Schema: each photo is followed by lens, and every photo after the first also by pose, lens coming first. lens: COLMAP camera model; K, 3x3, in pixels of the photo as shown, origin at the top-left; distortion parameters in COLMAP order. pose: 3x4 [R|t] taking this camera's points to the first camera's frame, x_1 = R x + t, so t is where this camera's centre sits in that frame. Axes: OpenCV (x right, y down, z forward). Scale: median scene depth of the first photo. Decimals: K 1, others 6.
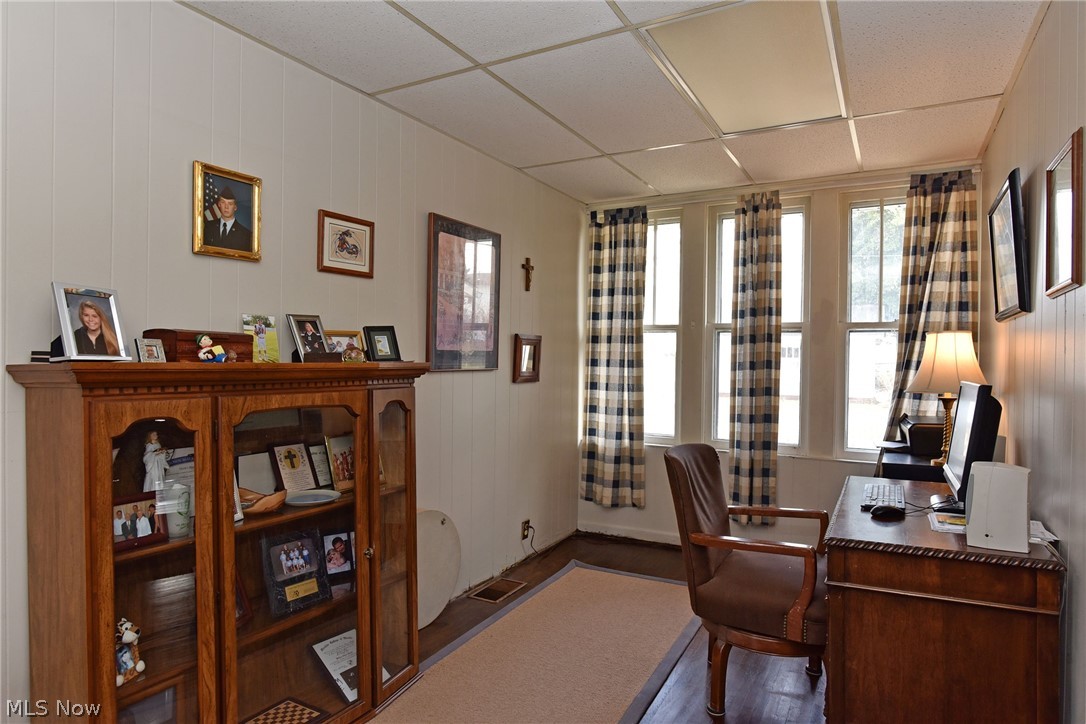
lens RADIAL K [[626.2, 0, 541.1], [0, 626.2, 365.1], [0, 0, 1]] dist [-0.039139, 0.015218]
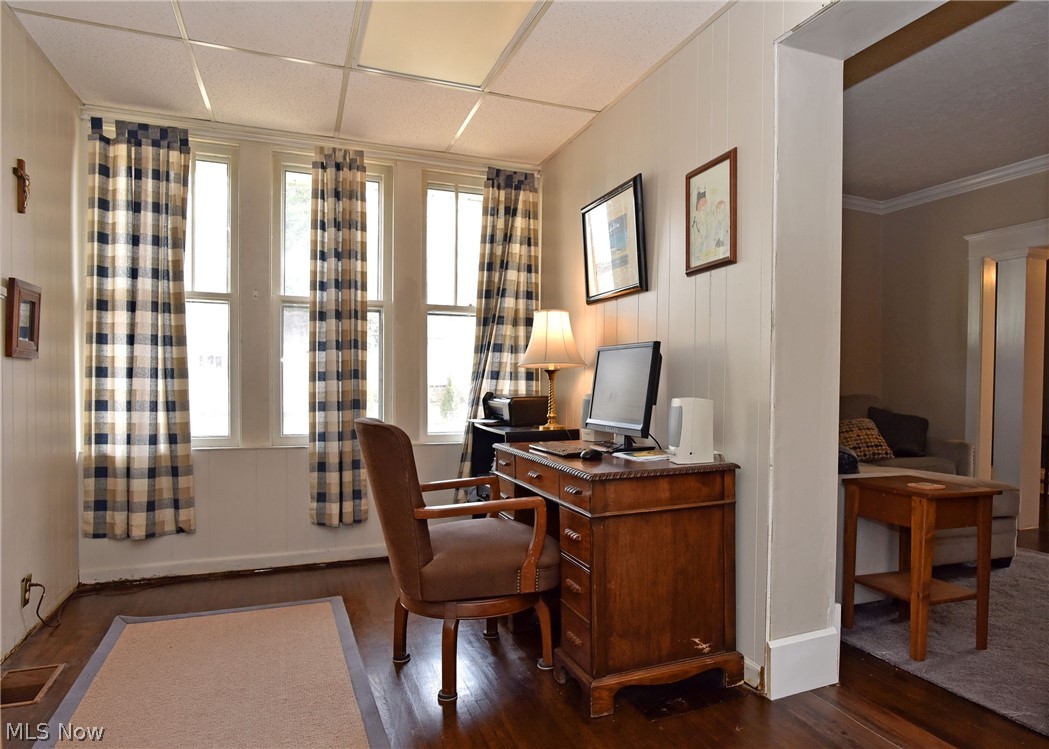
lens RADIAL K [[693.5, 0, 594.8], [0, 693.5, 401.8], [0, 0, 1]] dist [-0.021657, 0.002309]
pose [[0.607609, -0.028899, 0.793710, -0.215940], [0.004987, 0.999457, 0.032572, 0.050325], [-0.794221, -0.015833, 0.607423, 0.118837]]
